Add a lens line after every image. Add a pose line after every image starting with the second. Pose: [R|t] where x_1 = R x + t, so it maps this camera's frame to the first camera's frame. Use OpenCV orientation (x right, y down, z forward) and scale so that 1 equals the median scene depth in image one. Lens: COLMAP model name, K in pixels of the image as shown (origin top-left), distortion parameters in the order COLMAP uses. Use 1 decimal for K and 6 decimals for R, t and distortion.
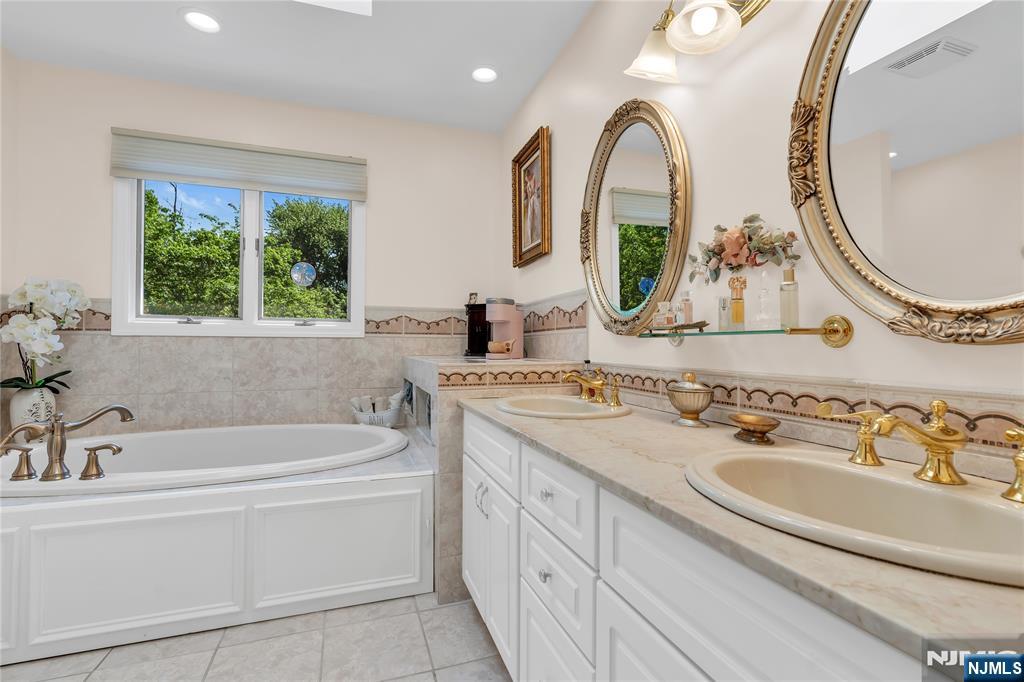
lens RADIAL K [[461.3, 0, 504.6], [0, 461.3, 338.8], [0, 0, 1]] dist [-0.013076, 0.001080]
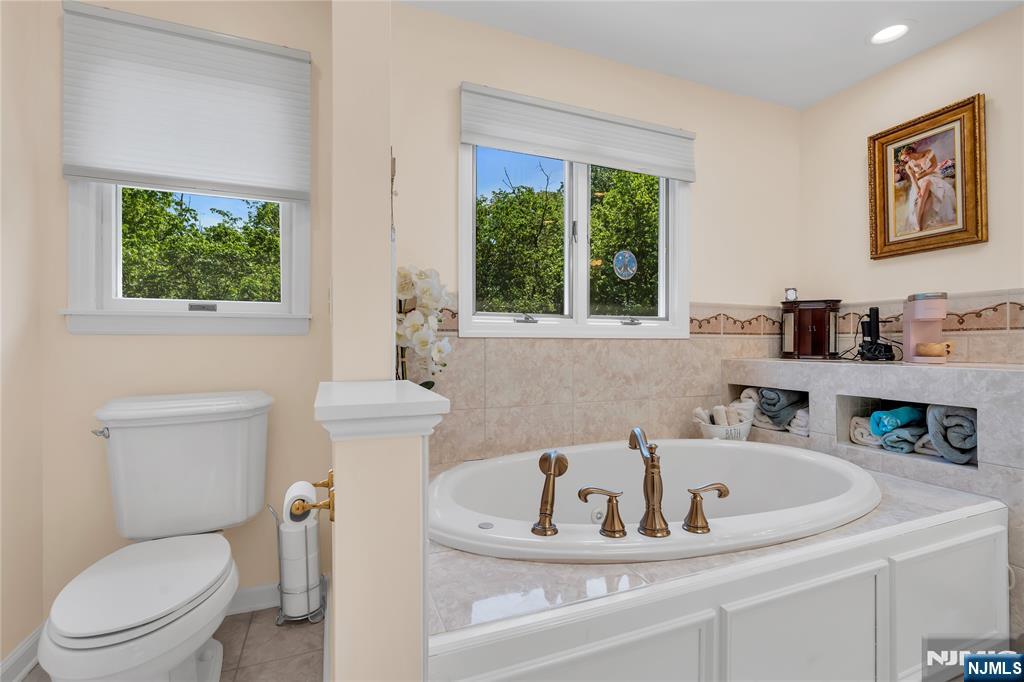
lens RADIAL K [[461.3, 0, 517.4], [0, 461.3, 343.1], [0, 0, 1]] dist [-0.013076, 0.001080]
pose [[0.998901, -0.003980, 0.046699, -0.704352], [0.003503, 0.999941, 0.010294, -0.004142], [-0.046737, -0.010119, 0.998856, 0.154140]]
